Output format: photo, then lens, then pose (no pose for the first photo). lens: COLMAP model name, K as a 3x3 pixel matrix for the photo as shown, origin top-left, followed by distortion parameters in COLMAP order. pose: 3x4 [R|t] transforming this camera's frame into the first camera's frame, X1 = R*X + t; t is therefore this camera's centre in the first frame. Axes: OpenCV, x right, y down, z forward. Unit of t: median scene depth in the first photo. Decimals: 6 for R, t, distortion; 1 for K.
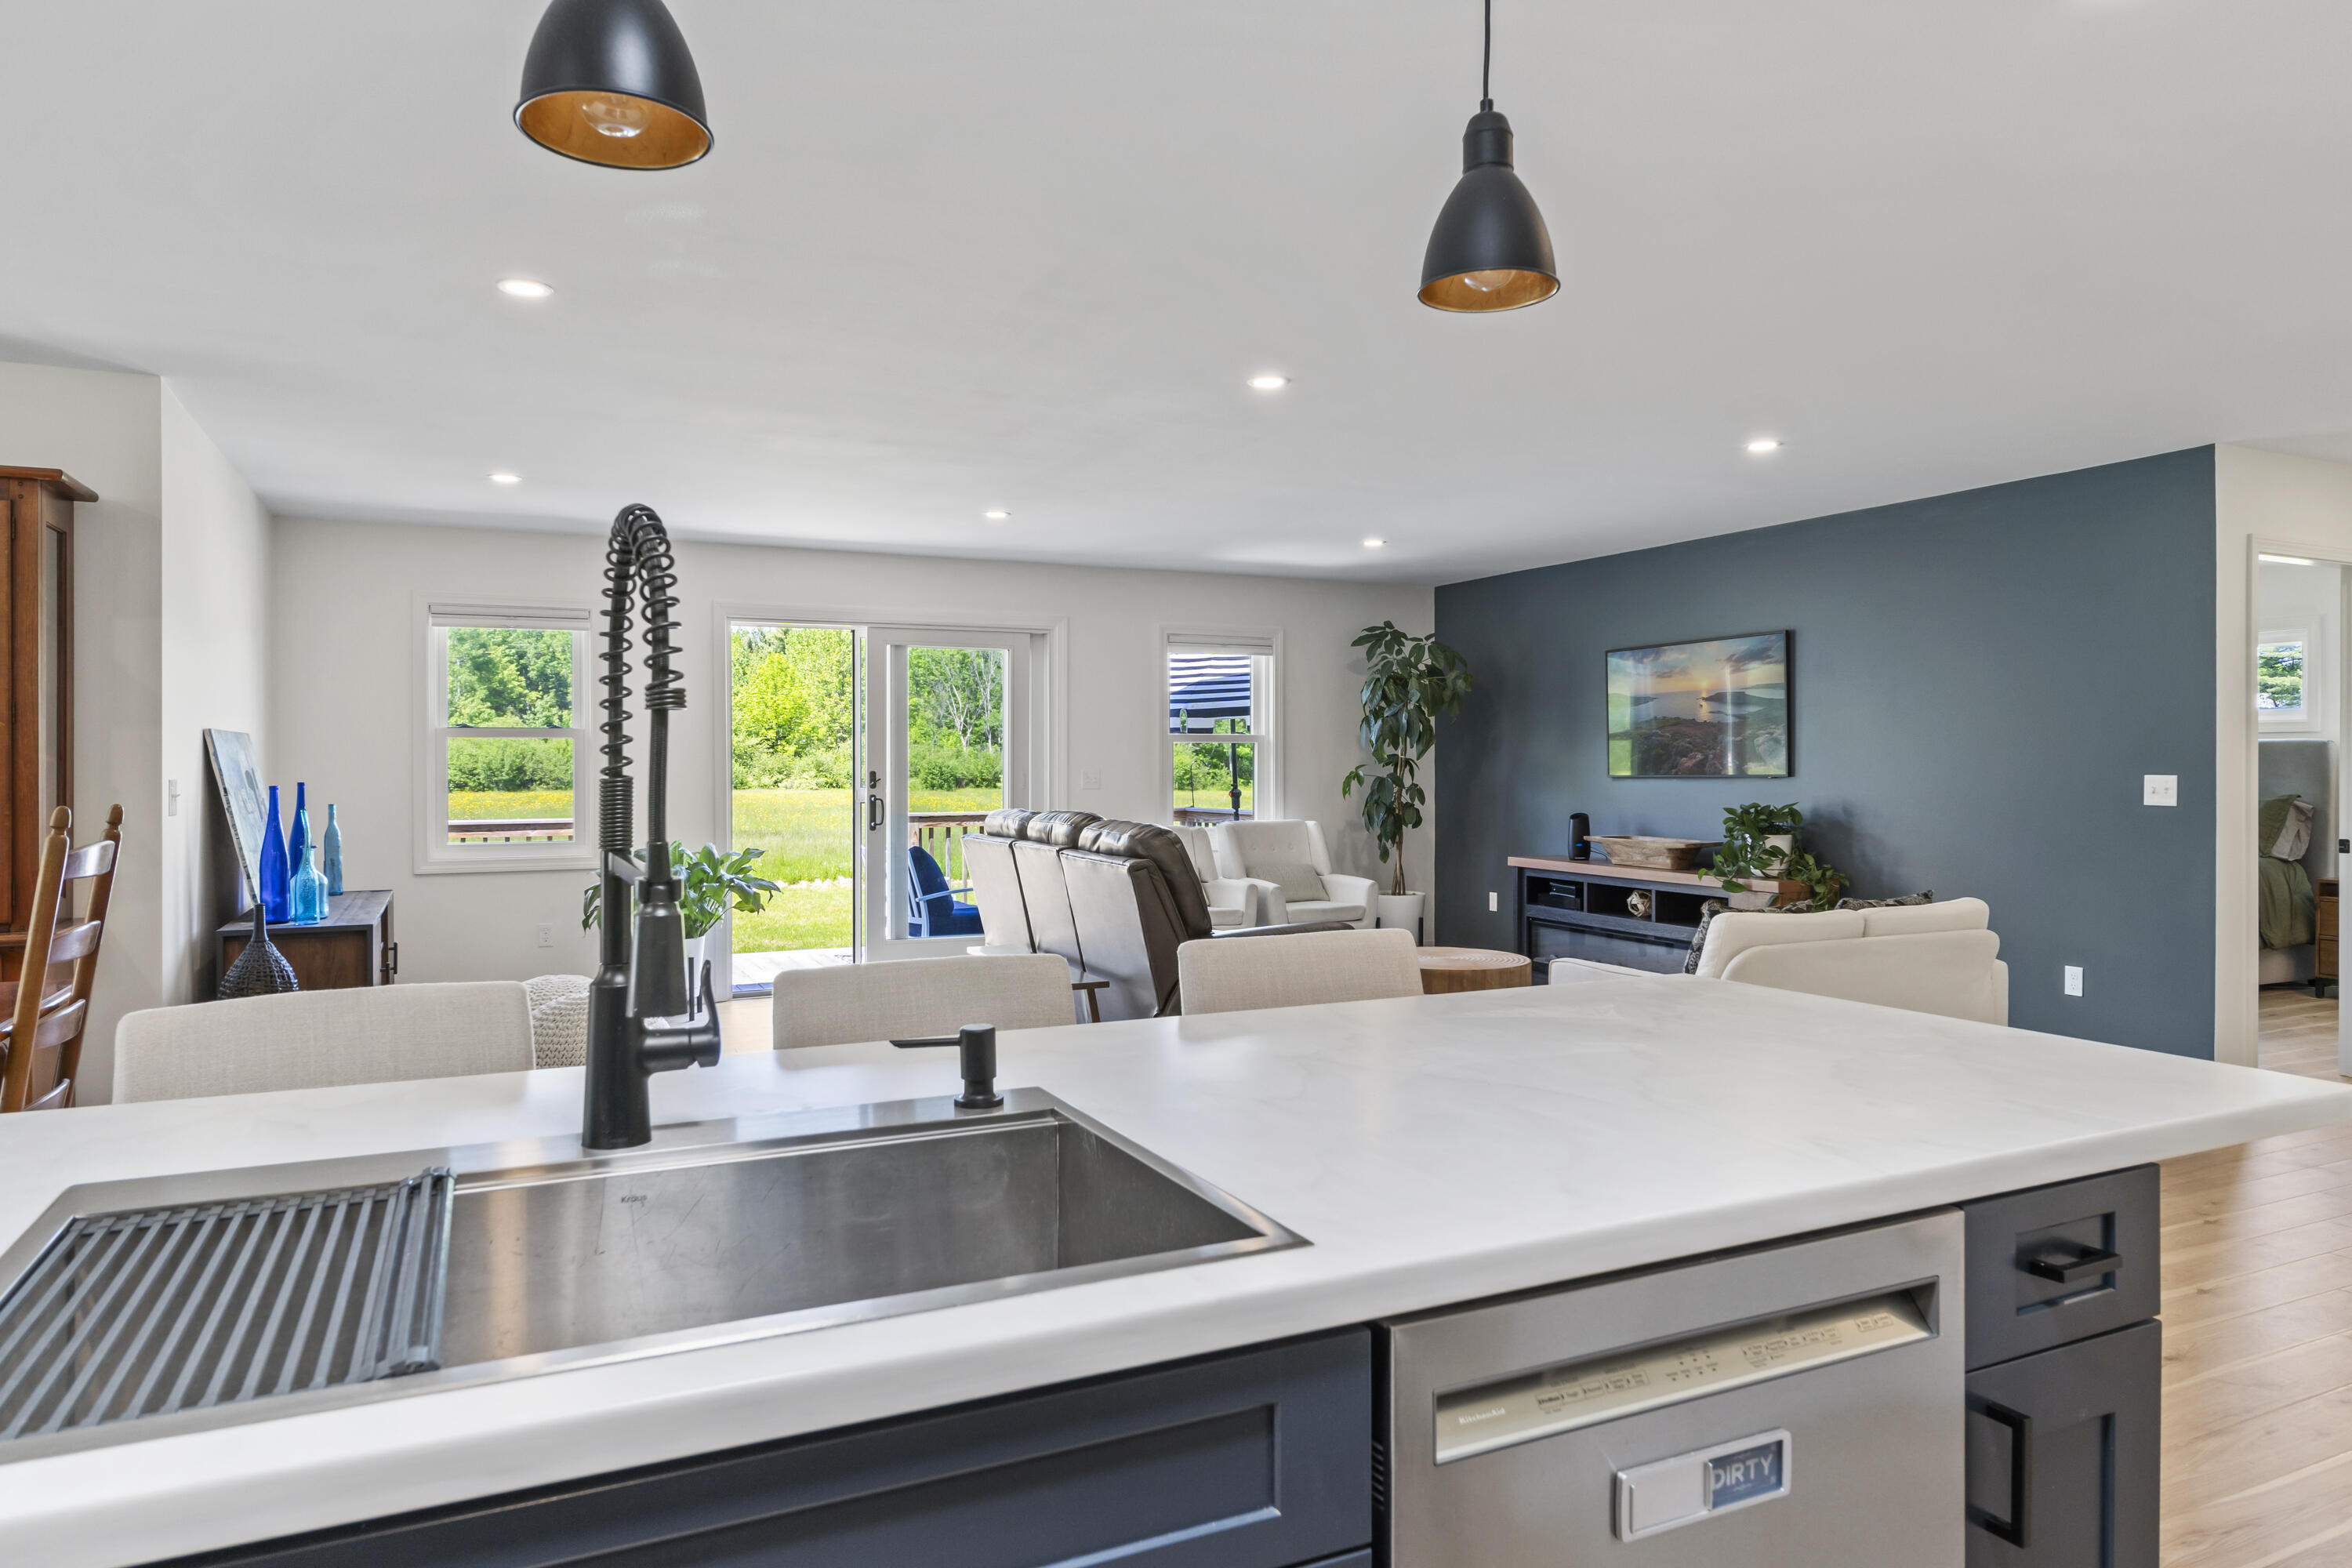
lens RADIAL K [[1439.5, 0, 1189.9], [0, 1439.5, 780.1], [0, 0, 1]] dist [-0.014567, 0.001023]
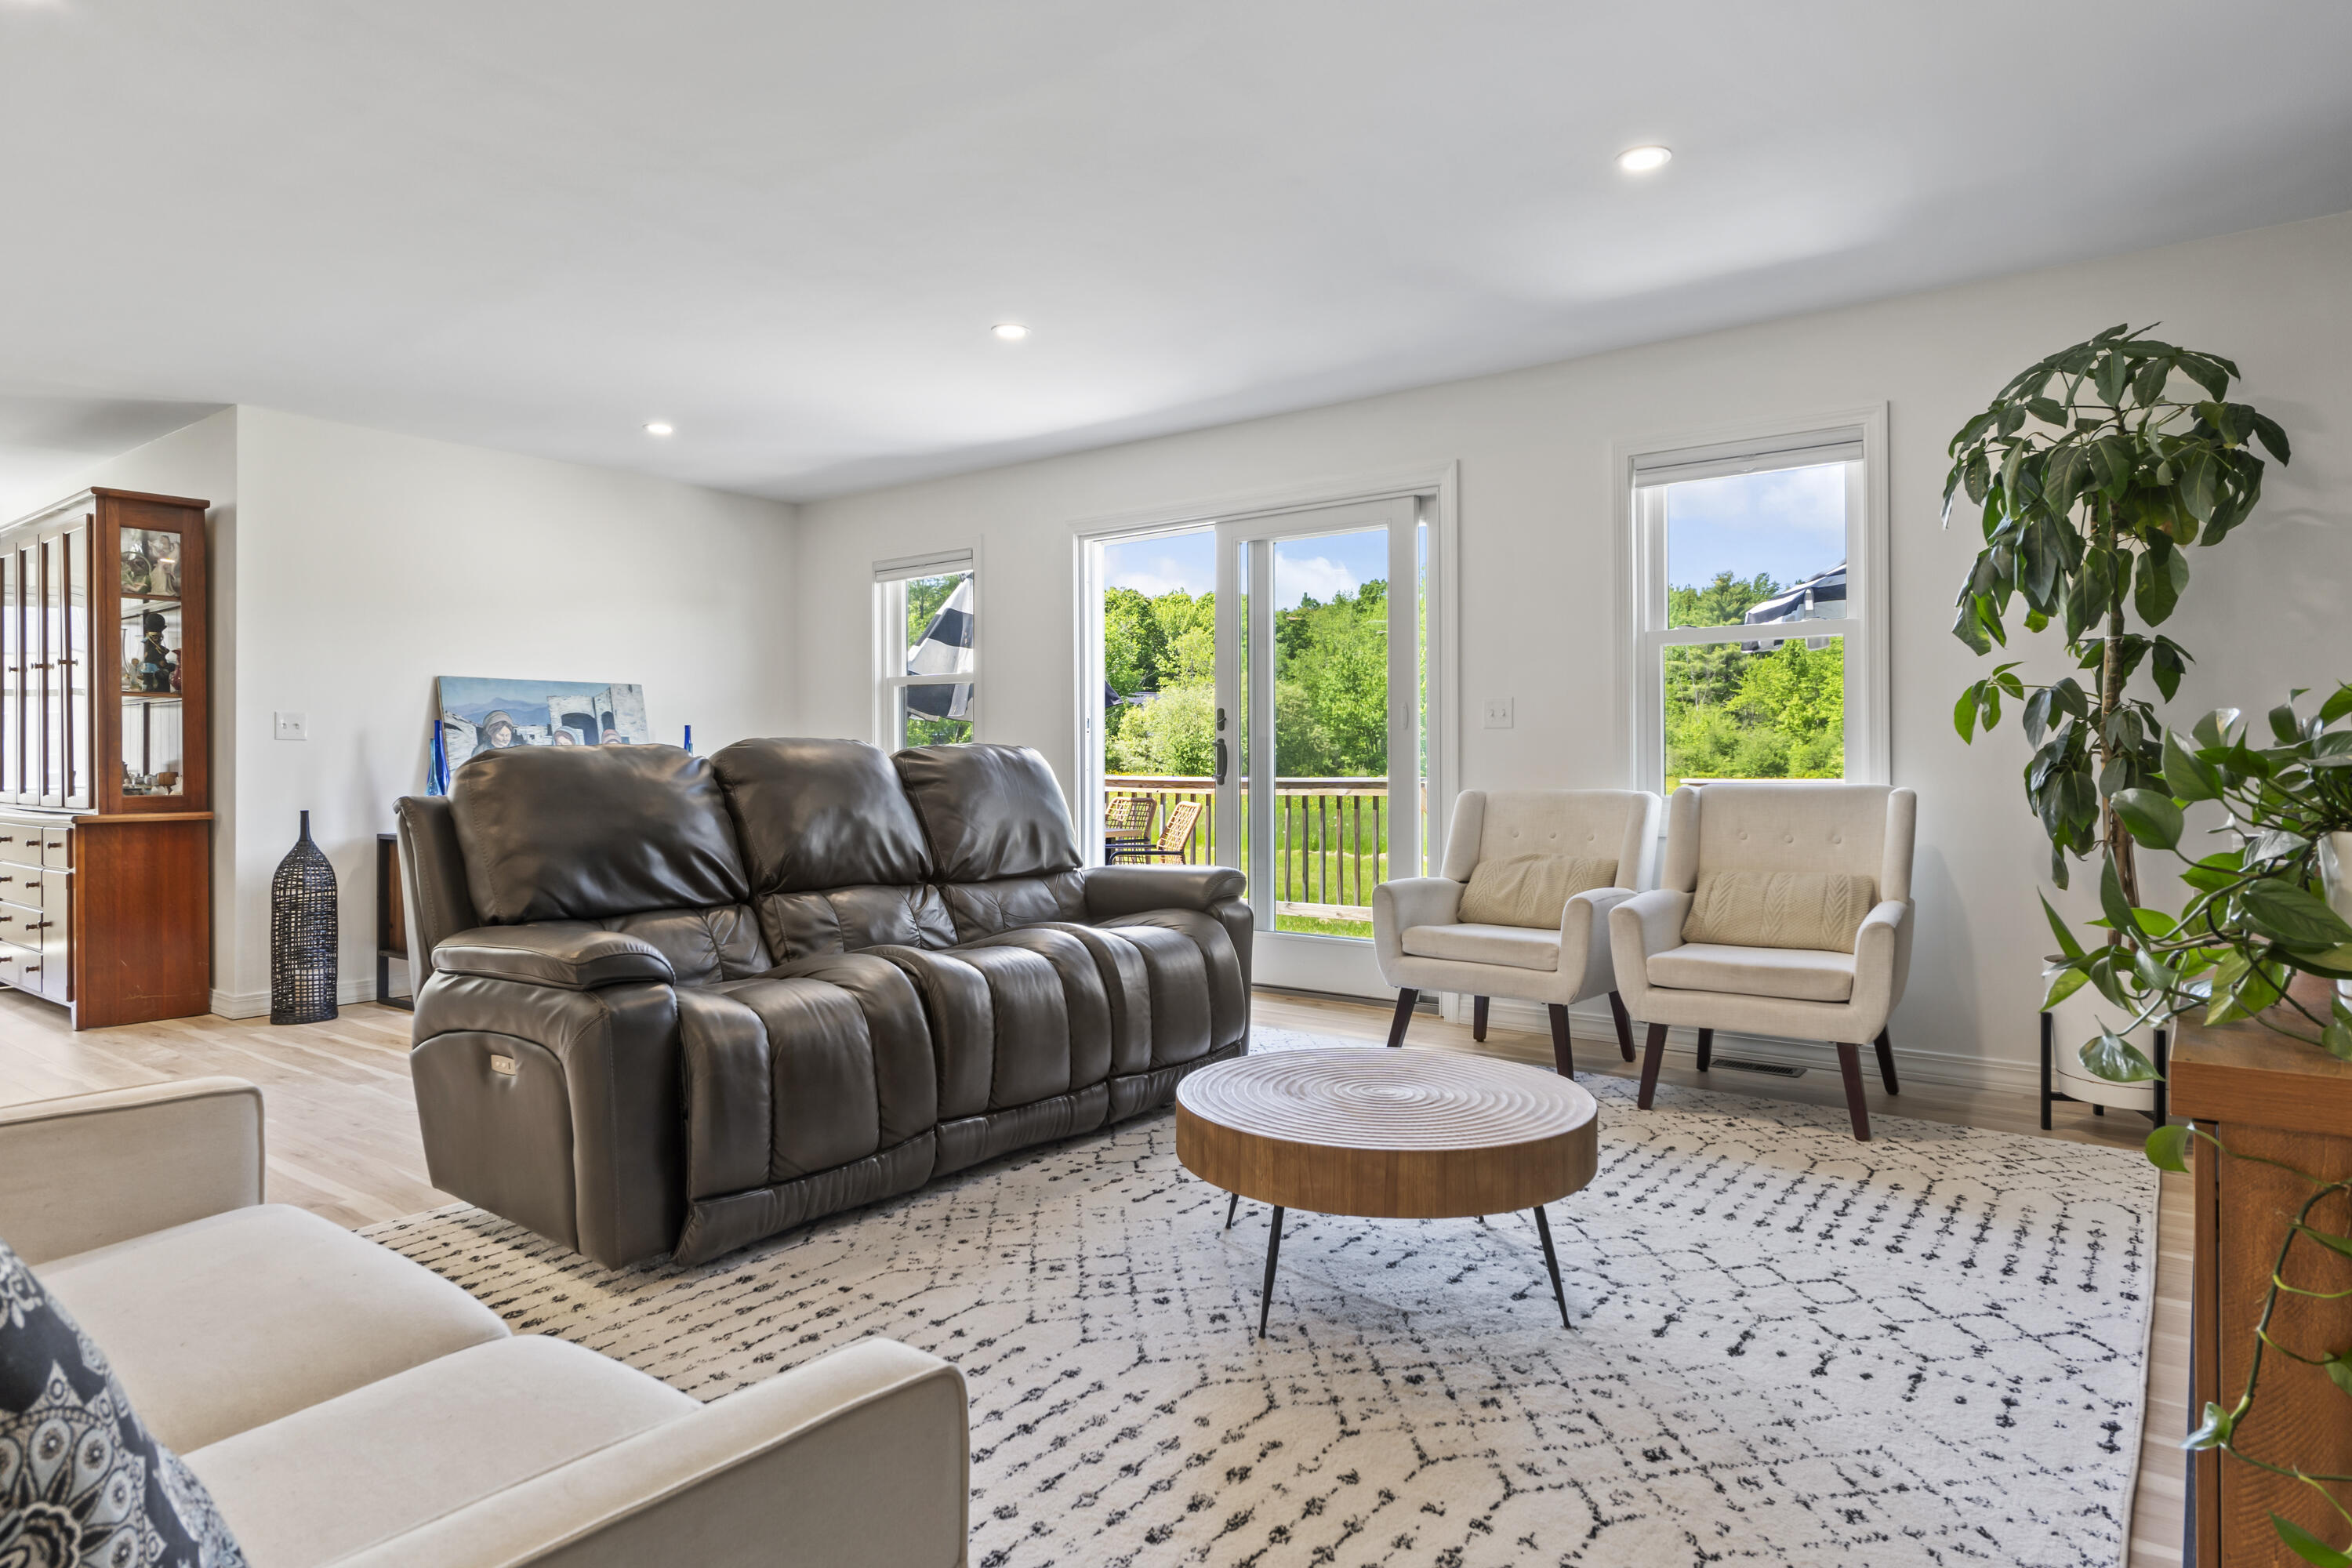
lens RADIAL K [[1357.1, 0, 1179.7], [0, 1357.1, 760.5], [0, 0, 1]] dist [-0.001628, -0.002908]
pose [[0.451154, -0.000967, -0.892445, 0.388568], [-0.005808, 0.999975, -0.004020, 0.023120], [0.892427, 0.006997, 0.451137, 0.596573]]
